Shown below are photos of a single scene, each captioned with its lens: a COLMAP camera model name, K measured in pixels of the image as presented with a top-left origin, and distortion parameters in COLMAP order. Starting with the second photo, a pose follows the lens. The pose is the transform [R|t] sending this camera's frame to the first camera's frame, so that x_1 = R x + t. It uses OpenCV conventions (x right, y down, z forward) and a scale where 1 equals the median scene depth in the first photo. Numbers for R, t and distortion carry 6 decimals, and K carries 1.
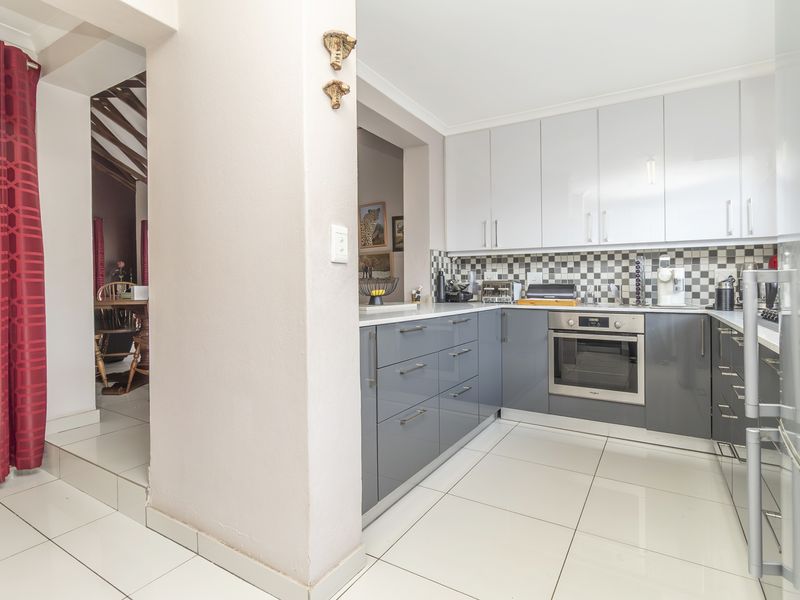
lens RADIAL K [[431.2, 0, 397.3], [0, 431.2, 295.4], [0, 0, 1]] dist [0.011490, 0.001659]
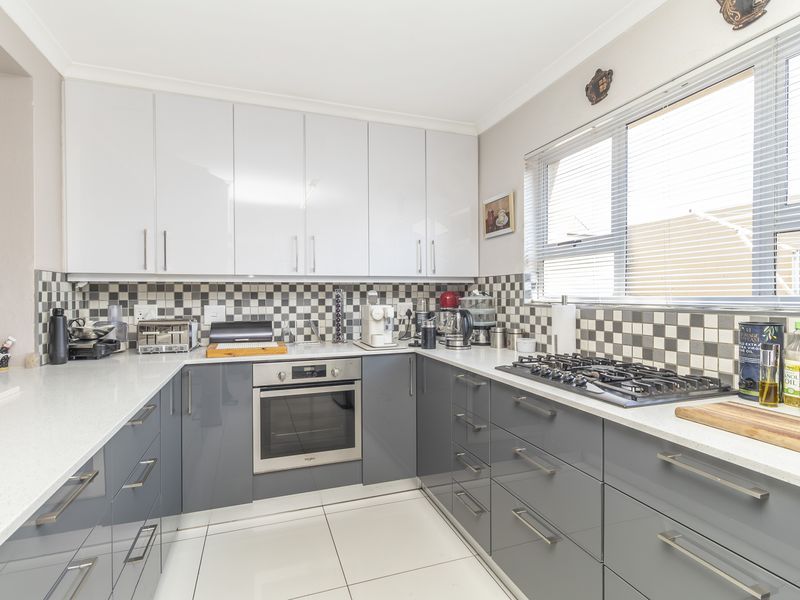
lens RADIAL K [[431.2, 0, 403.6], [0, 431.2, 295.0], [0, 0, 1]] dist [0.011490, 0.001659]
pose [[0.650705, -0.000201, 0.759331, -0.038521], [0.021000, 0.999622, -0.017731, -0.054855], [-0.759040, 0.027483, 0.650463, 0.283893]]
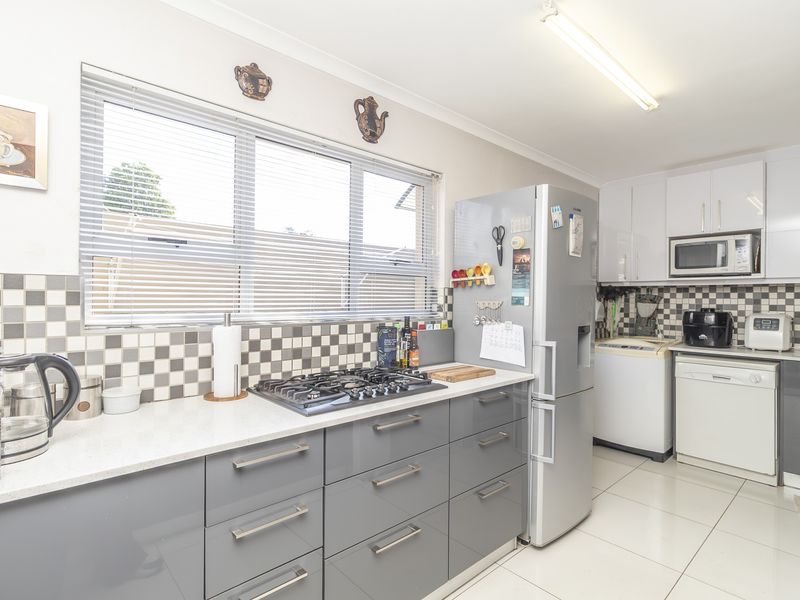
lens RADIAL K [[431.2, 0, 399.5], [0, 431.2, 298.4], [0, 0, 1]] dist [0.011490, 0.001659]
pose [[-0.955195, -0.000804, 0.295977, 0.360492], [0.004872, 0.999818, 0.018439, -0.096993], [-0.295938, 0.019055, -0.955017, 1.154910]]
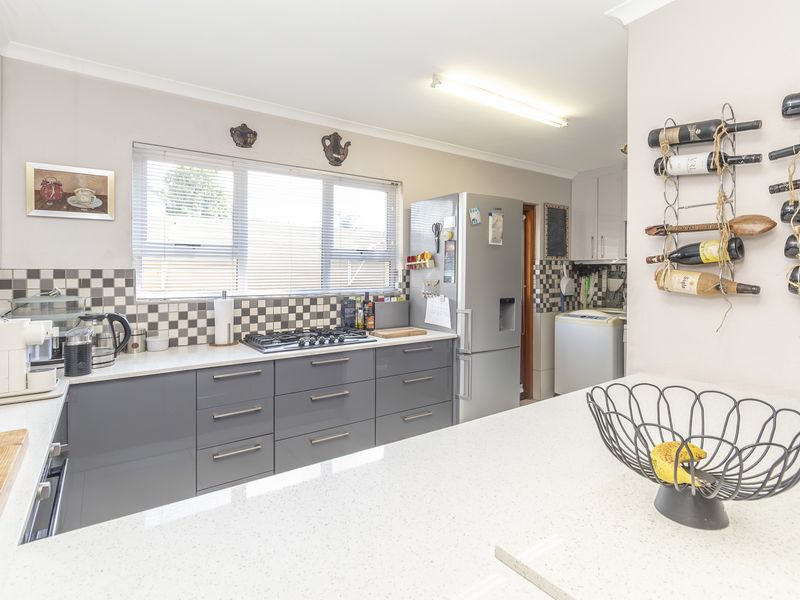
lens RADIAL K [[431.2, 0, 415.4], [0, 431.2, 274.1], [0, 0, 1]] dist [0.011490, 0.001659]
pose [[-0.922436, 0.013725, 0.385906, -0.010068], [0.020596, 0.999694, 0.013677, -0.107476], [-0.385600, 0.020564, -0.922437, 1.374268]]
